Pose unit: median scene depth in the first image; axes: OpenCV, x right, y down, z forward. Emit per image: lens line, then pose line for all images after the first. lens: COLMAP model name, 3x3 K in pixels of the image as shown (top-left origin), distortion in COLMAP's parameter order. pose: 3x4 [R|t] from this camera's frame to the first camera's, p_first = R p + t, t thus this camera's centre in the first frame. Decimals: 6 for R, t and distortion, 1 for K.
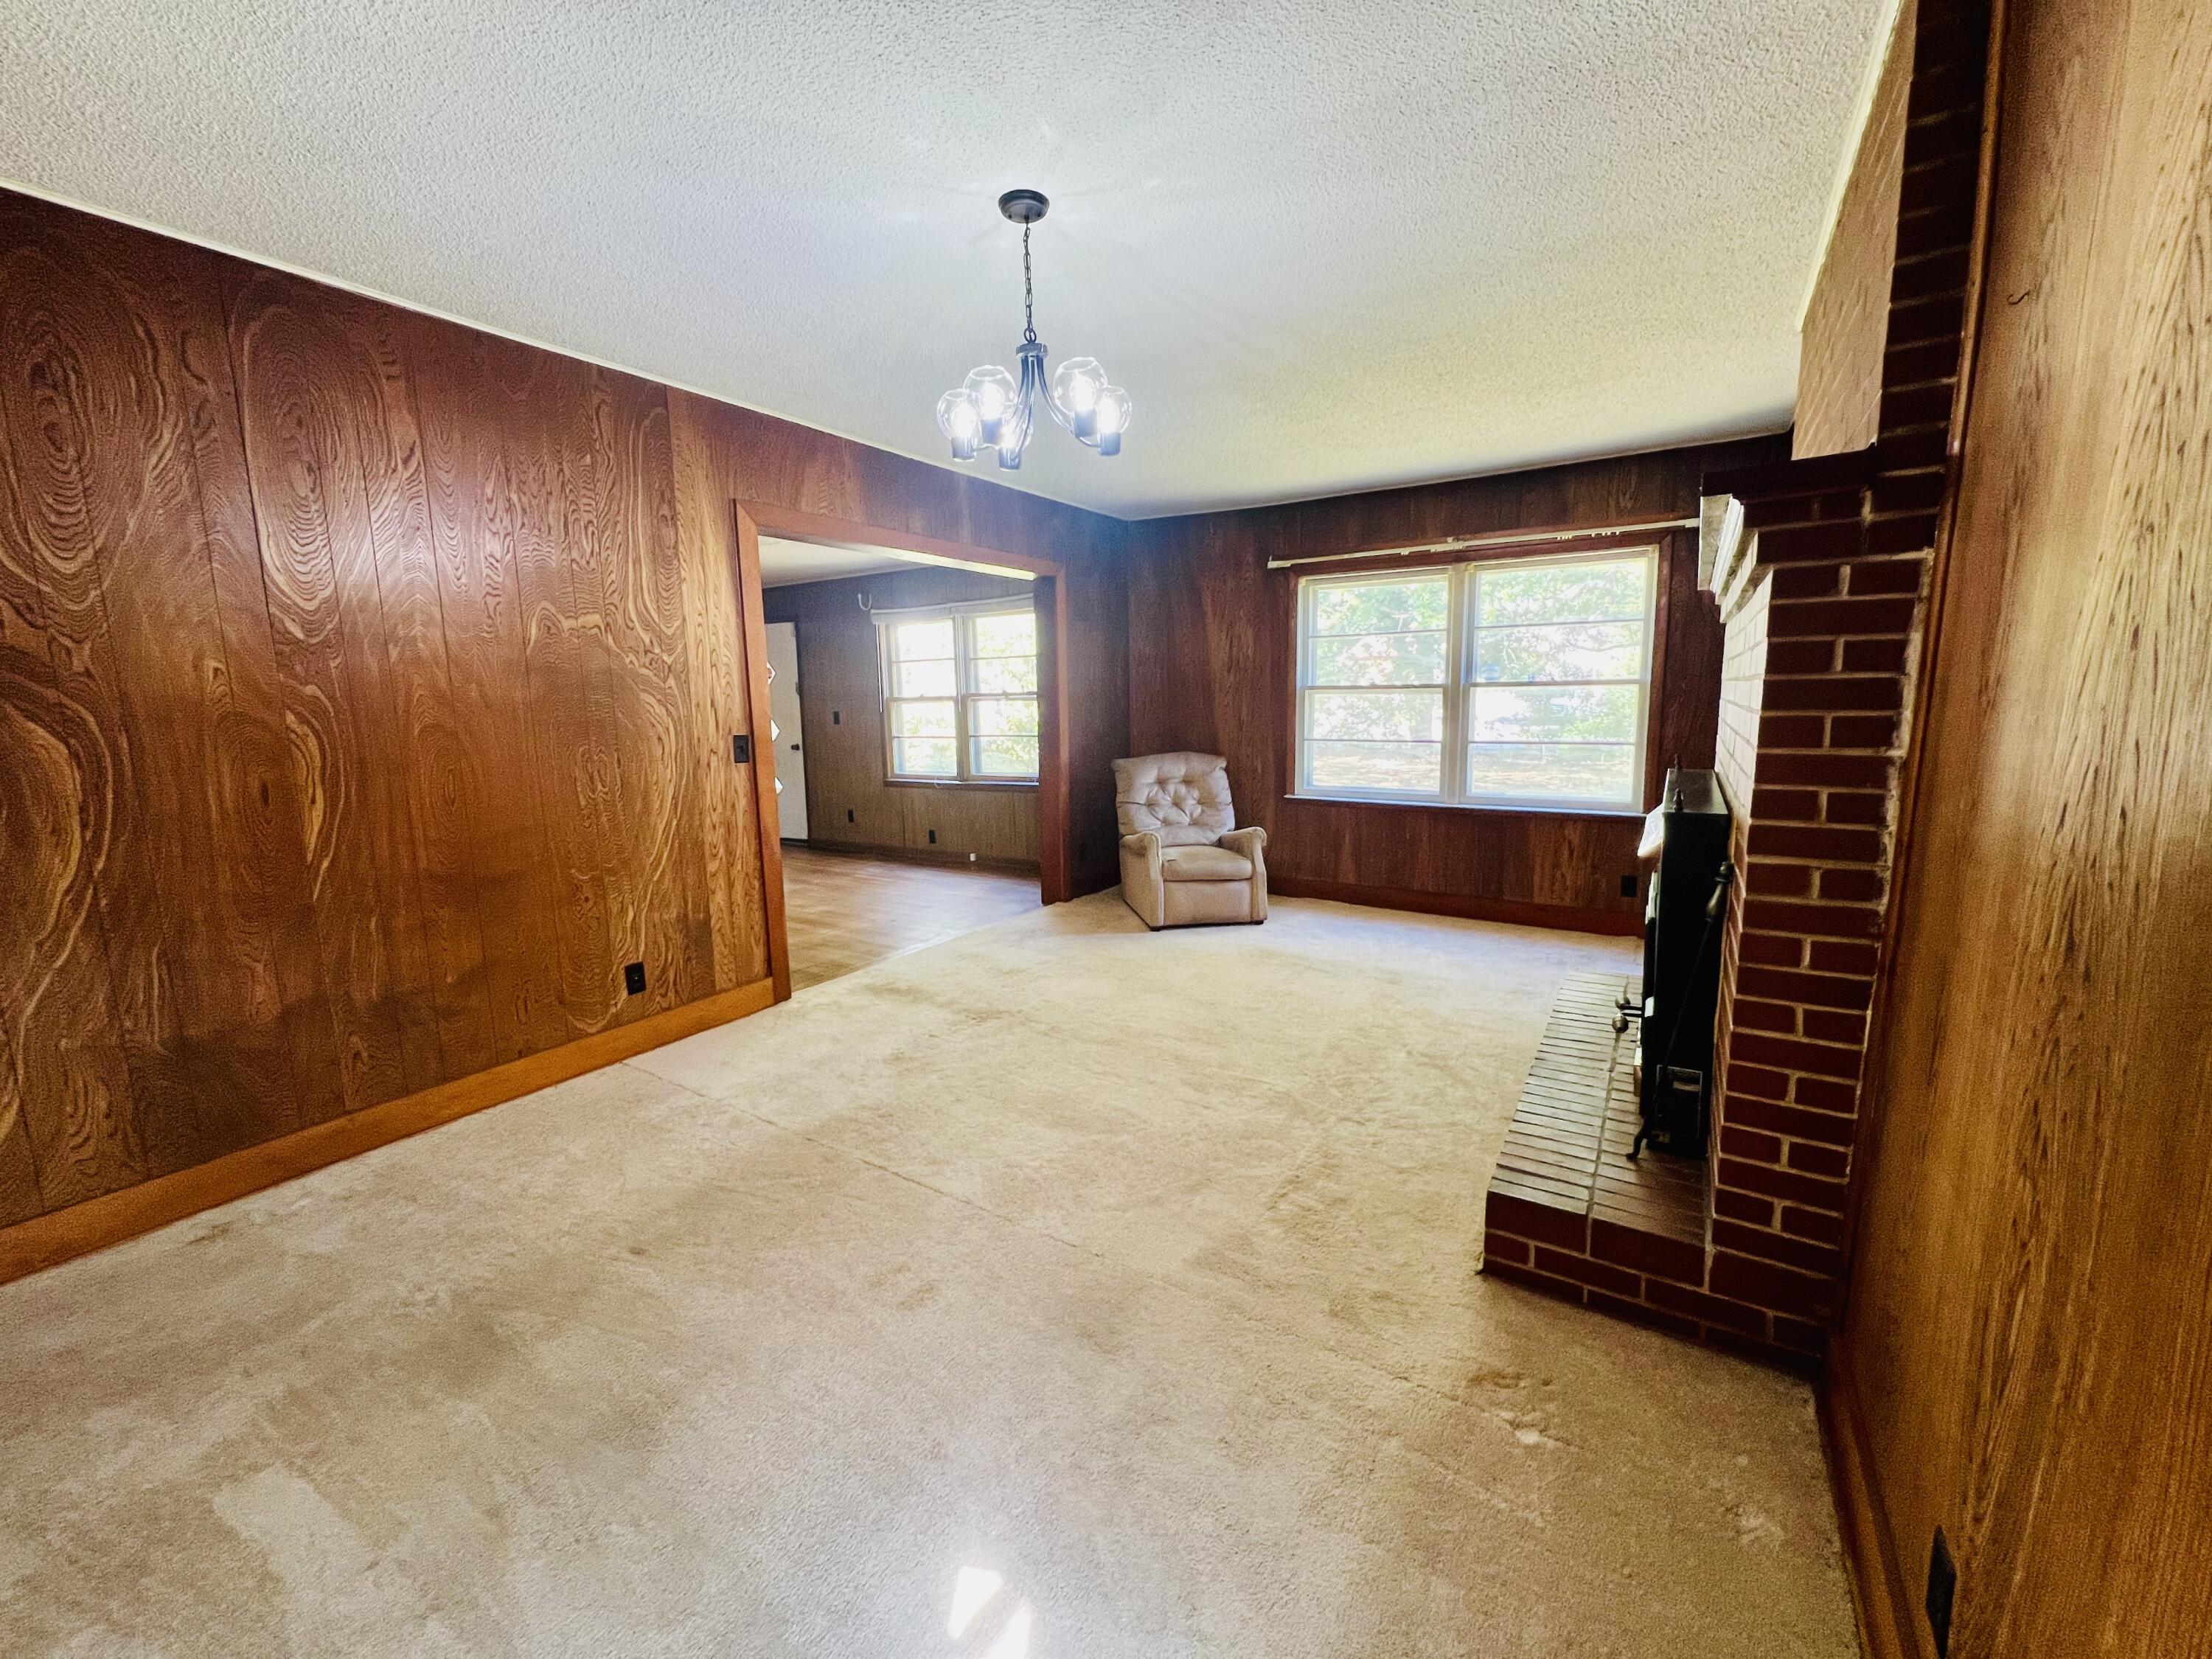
lens RADIAL K [[885.2, 0, 1097.6], [0, 885.2, 822.7], [0, 0, 1]] dist [-0.002337, 0.000599]
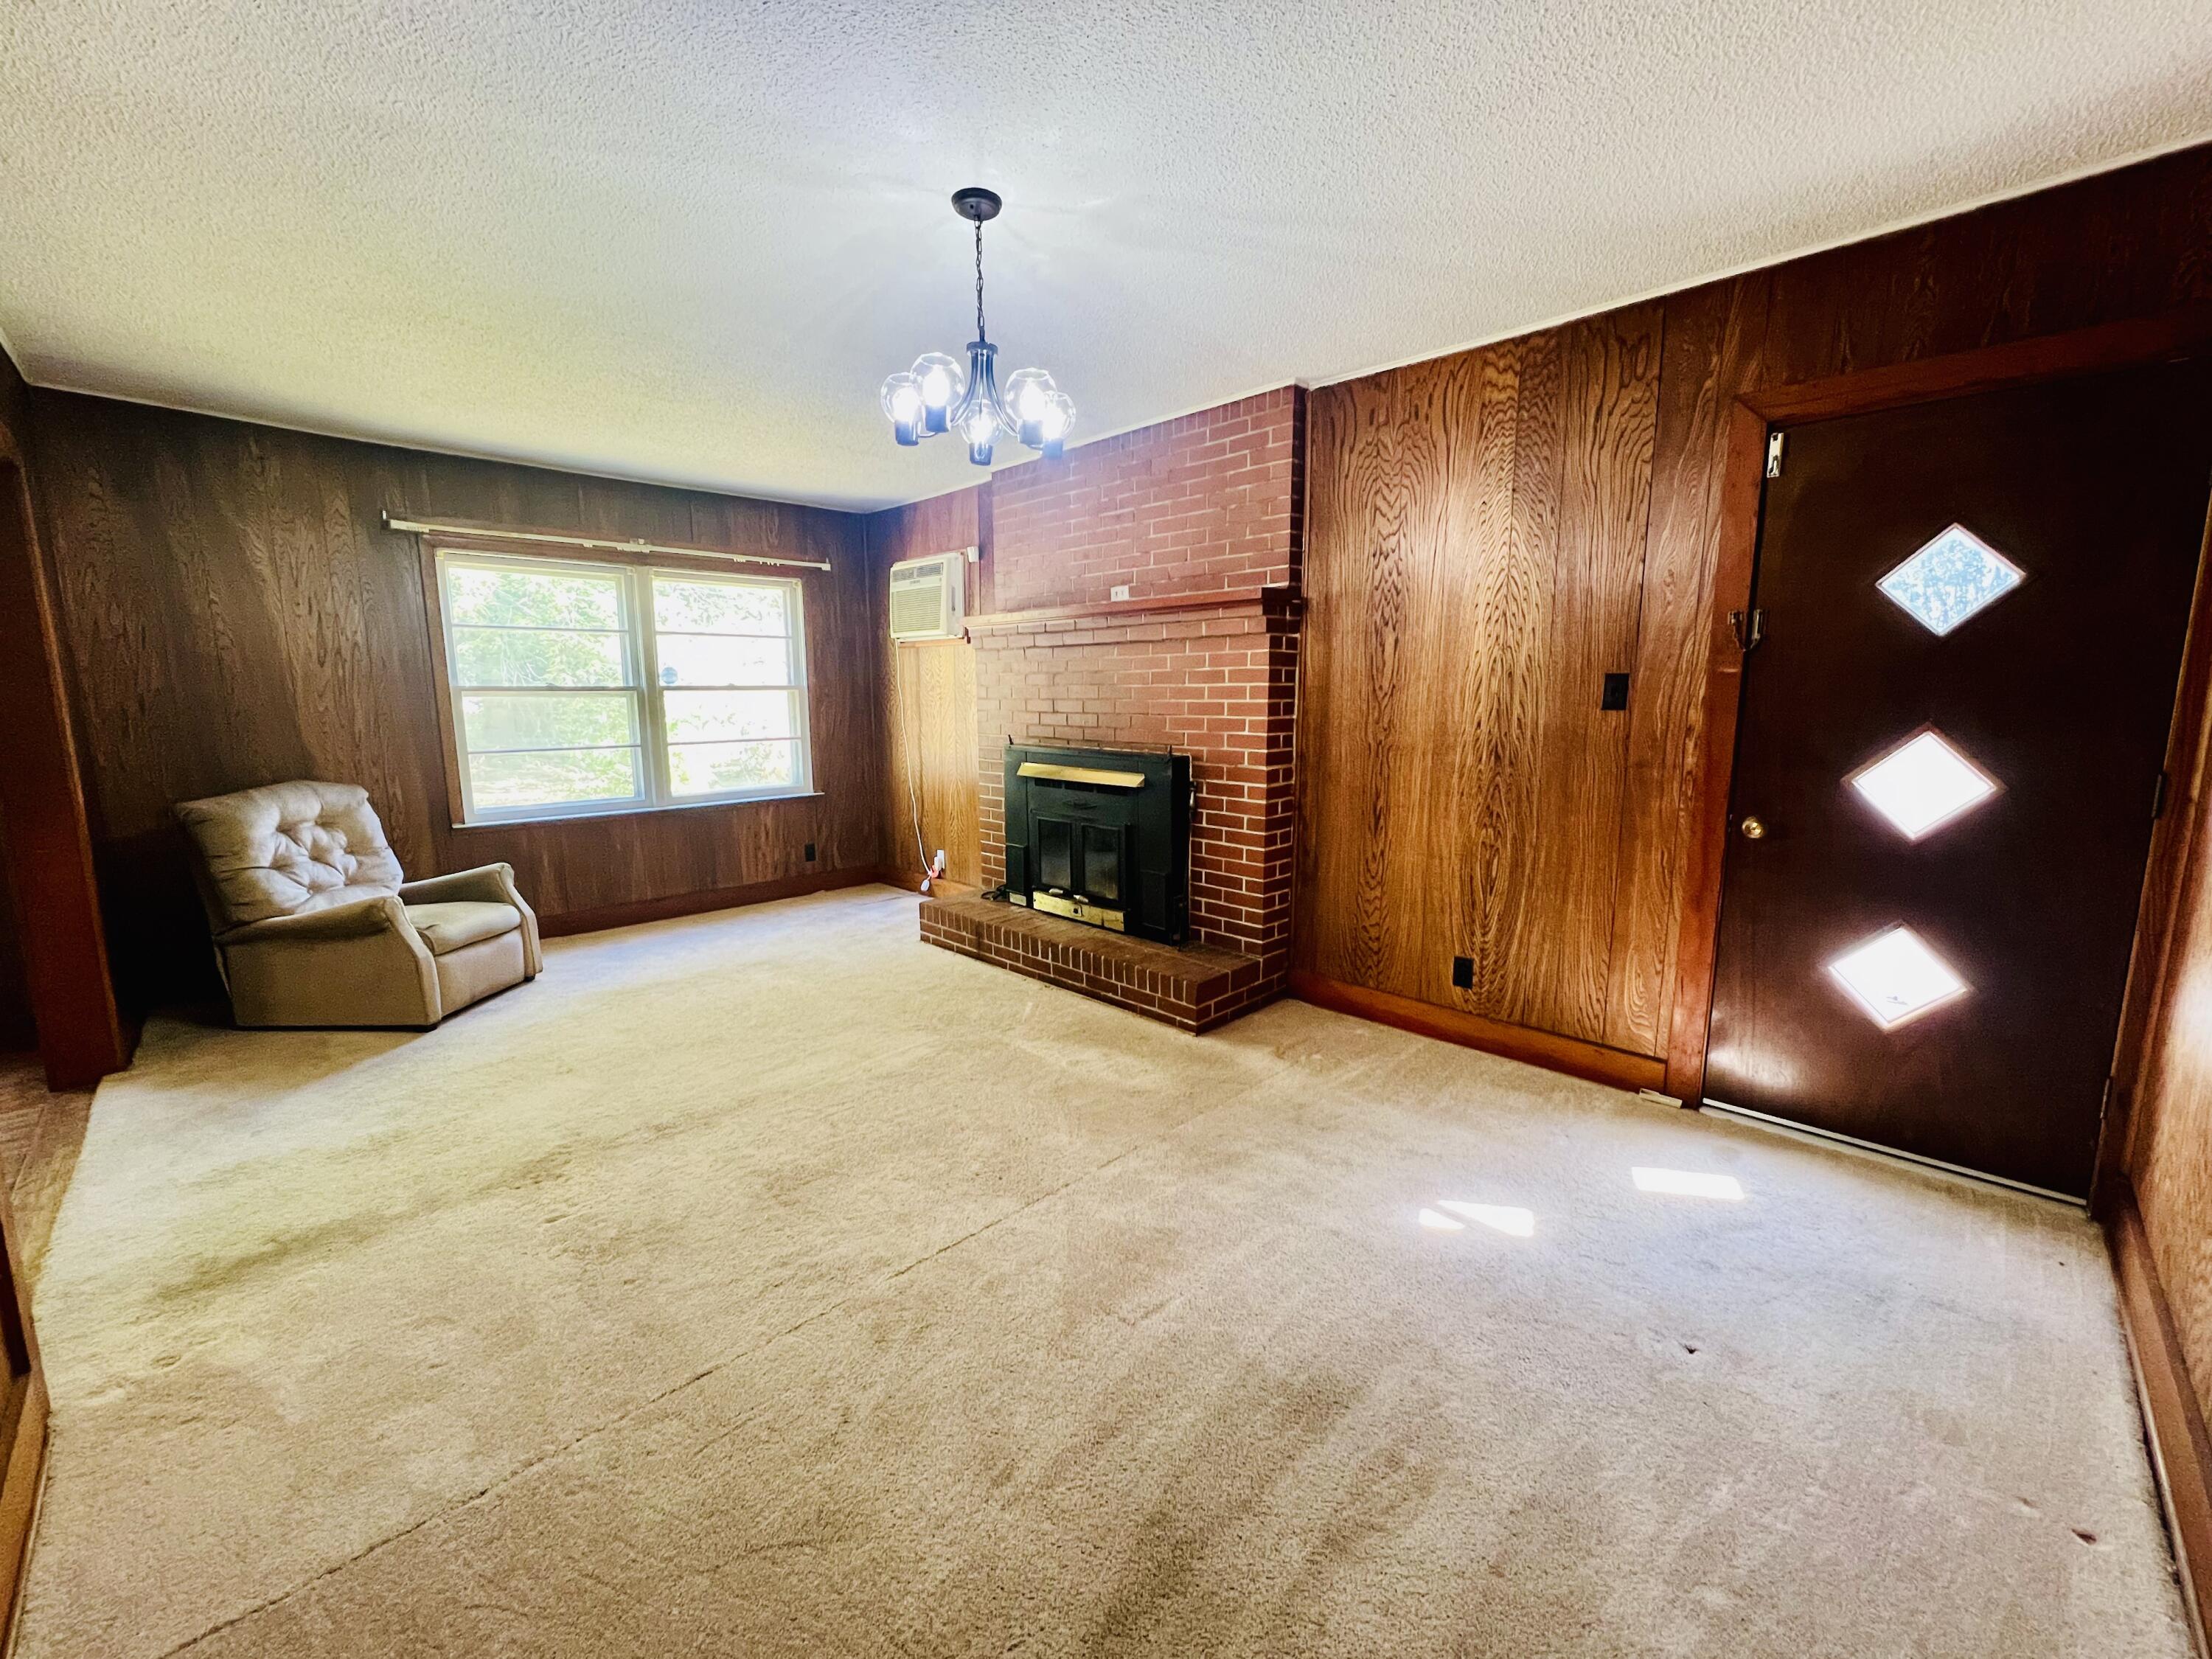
lens RADIAL K [[885.2, 0, 1097.6], [0, 885.2, 822.7], [0, 0, 1]] dist [-0.002337, 0.000599]
pose [[0.205985, -0.128583, 0.970070, -0.661192], [0.142185, 0.984742, 0.100337, -0.047198], [-0.968170, 0.117261, 0.221124, 0.426444]]
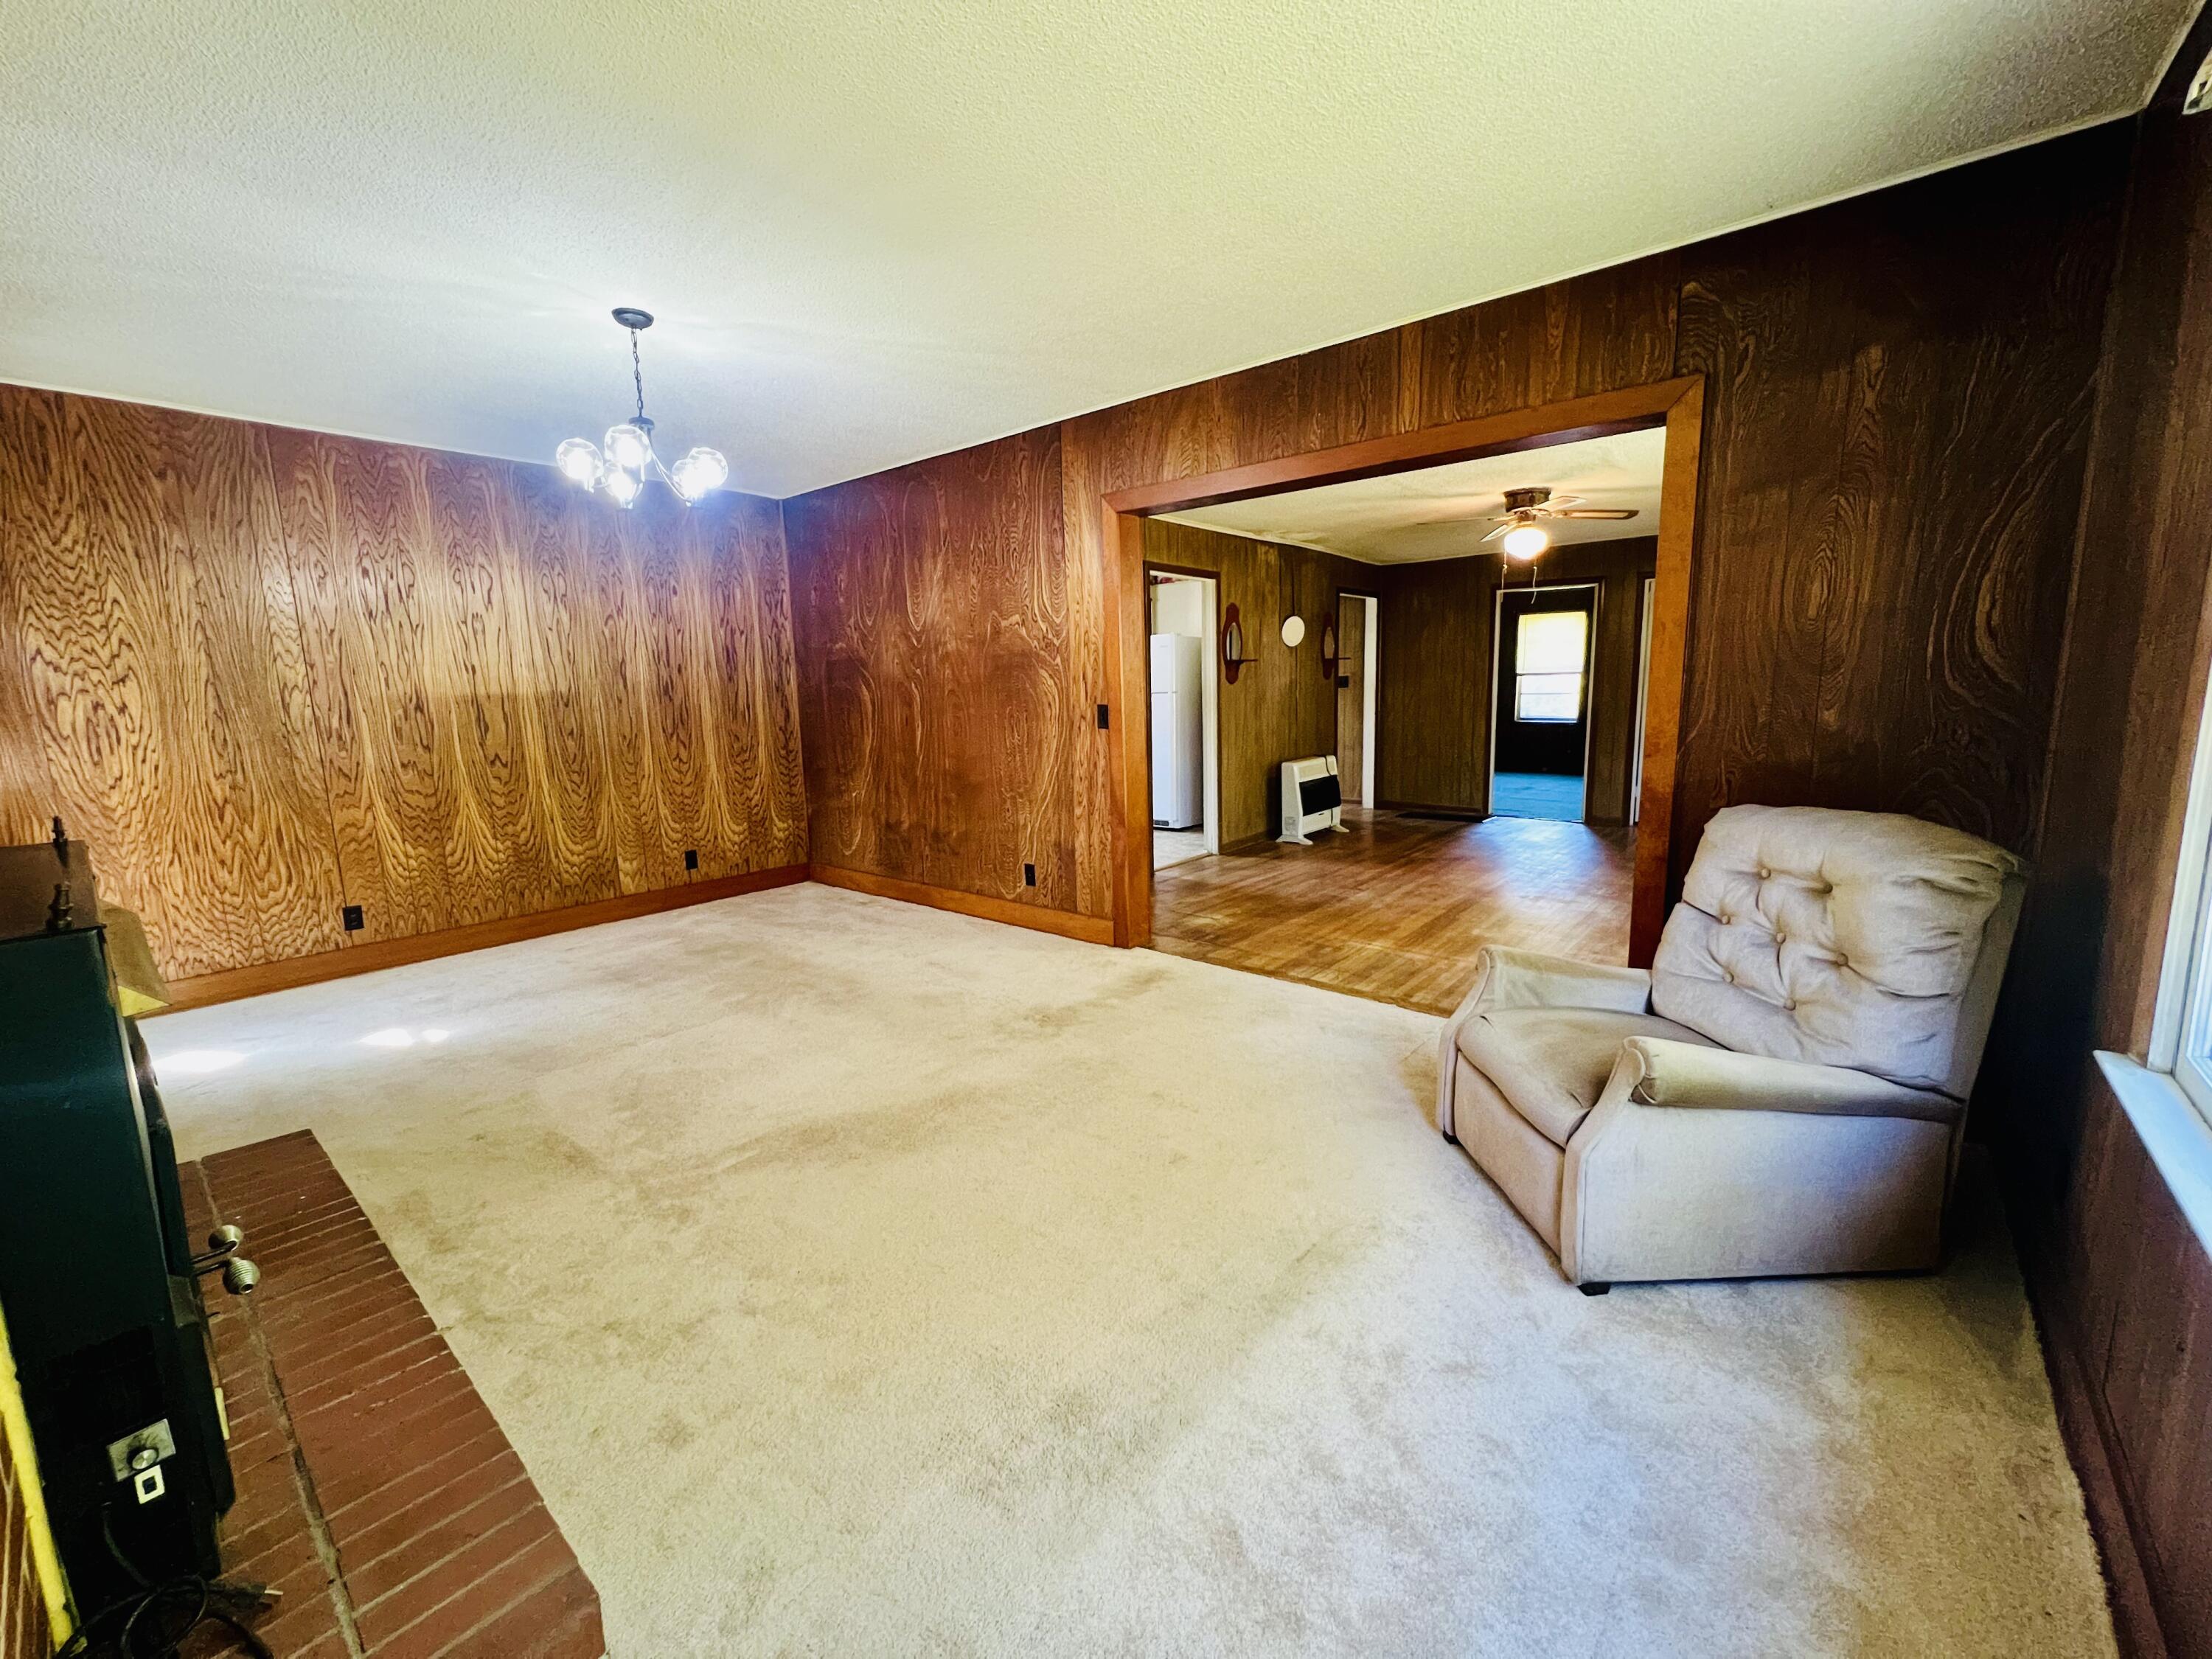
lens RADIAL K [[885.2, 0, 1097.6], [0, 885.2, 822.7], [0, 0, 1]] dist [-0.002337, 0.000599]
pose [[-0.128649, 0.174276, -0.976257, 0.746110], [-0.116142, 0.975015, 0.189359, -0.166454], [0.984866, 0.137745, -0.105194, 1.139021]]
